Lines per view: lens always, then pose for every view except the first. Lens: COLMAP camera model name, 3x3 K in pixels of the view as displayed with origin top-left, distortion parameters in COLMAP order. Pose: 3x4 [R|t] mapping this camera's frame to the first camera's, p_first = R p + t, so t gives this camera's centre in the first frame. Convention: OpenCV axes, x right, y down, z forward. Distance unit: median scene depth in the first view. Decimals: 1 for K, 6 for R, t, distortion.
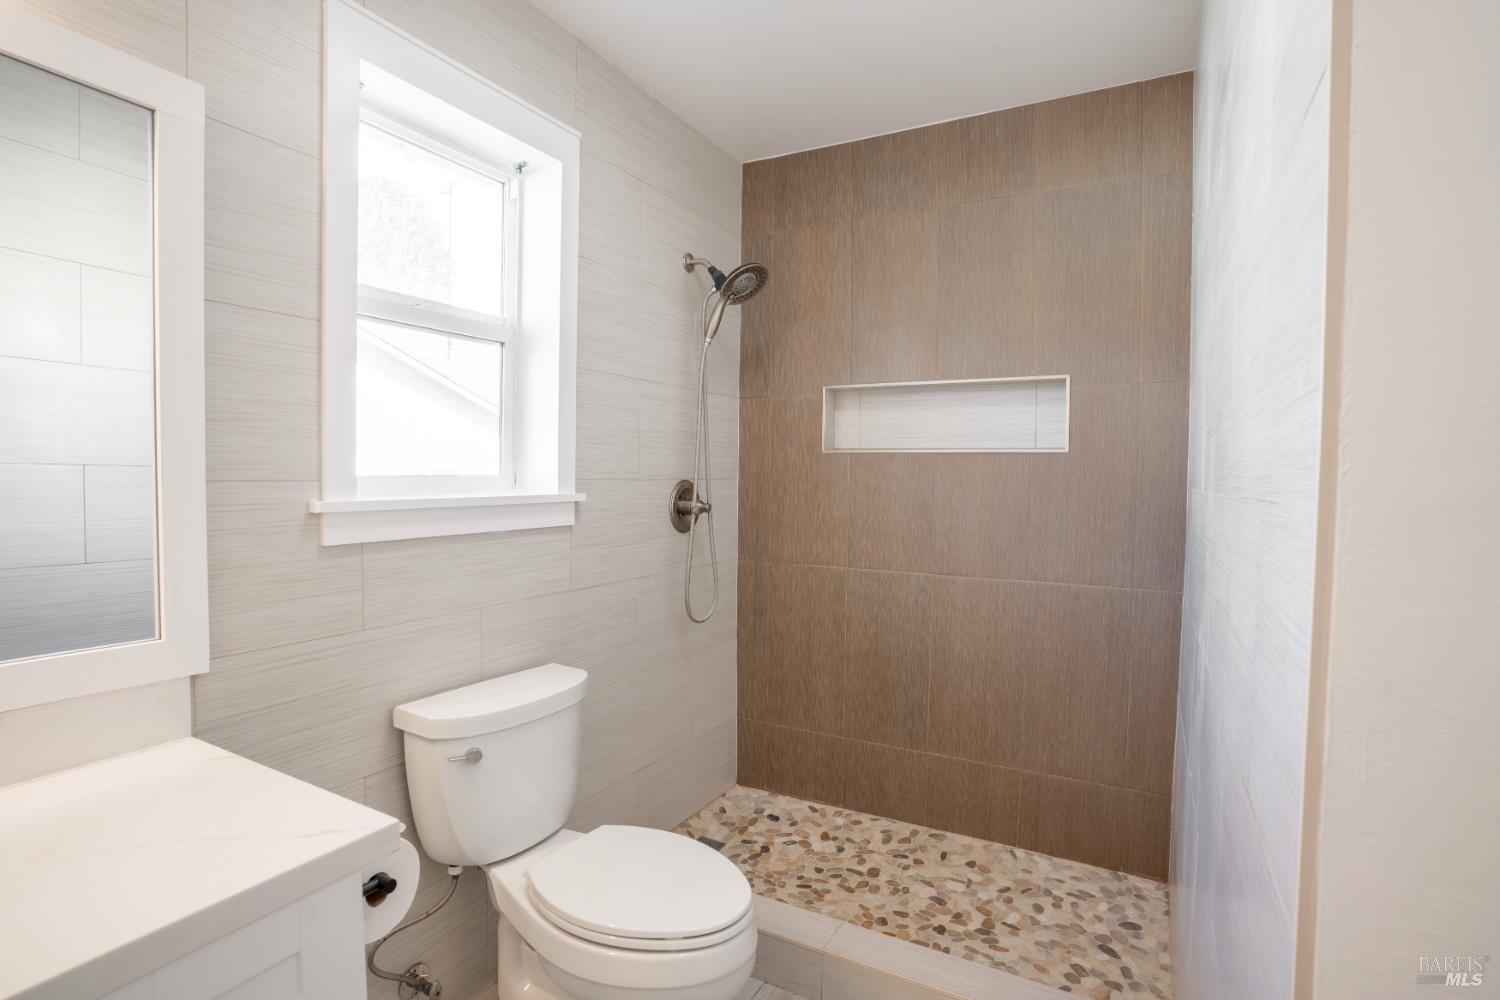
lens RADIAL K [[741.0, 0, 755.8], [0, 741.0, 500.4], [0, 0, 1]] dist [-0.056669, 0.024739]
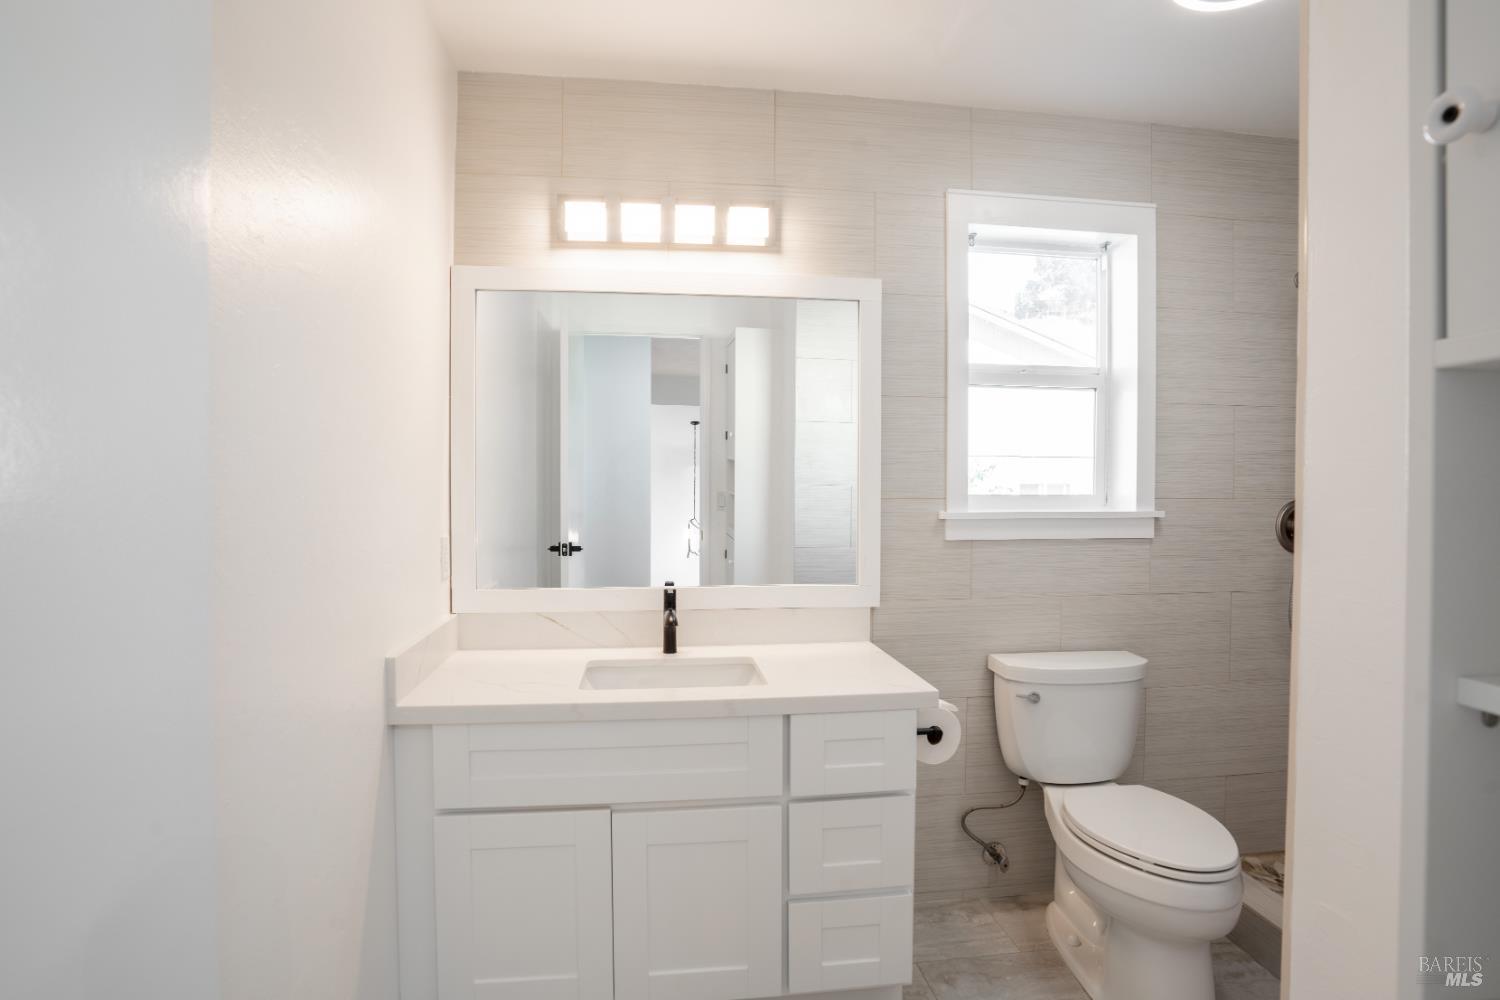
lens RADIAL K [[741.0, 0, 755.8], [0, 741.0, 500.4], [0, 0, 1]] dist [-0.056669, 0.024739]
pose [[0.608656, 0.007330, -0.793401, 0.382023], [-0.025270, 0.999629, -0.010150, 0.002691], [0.793032, 0.026227, 0.608615, -0.268888]]
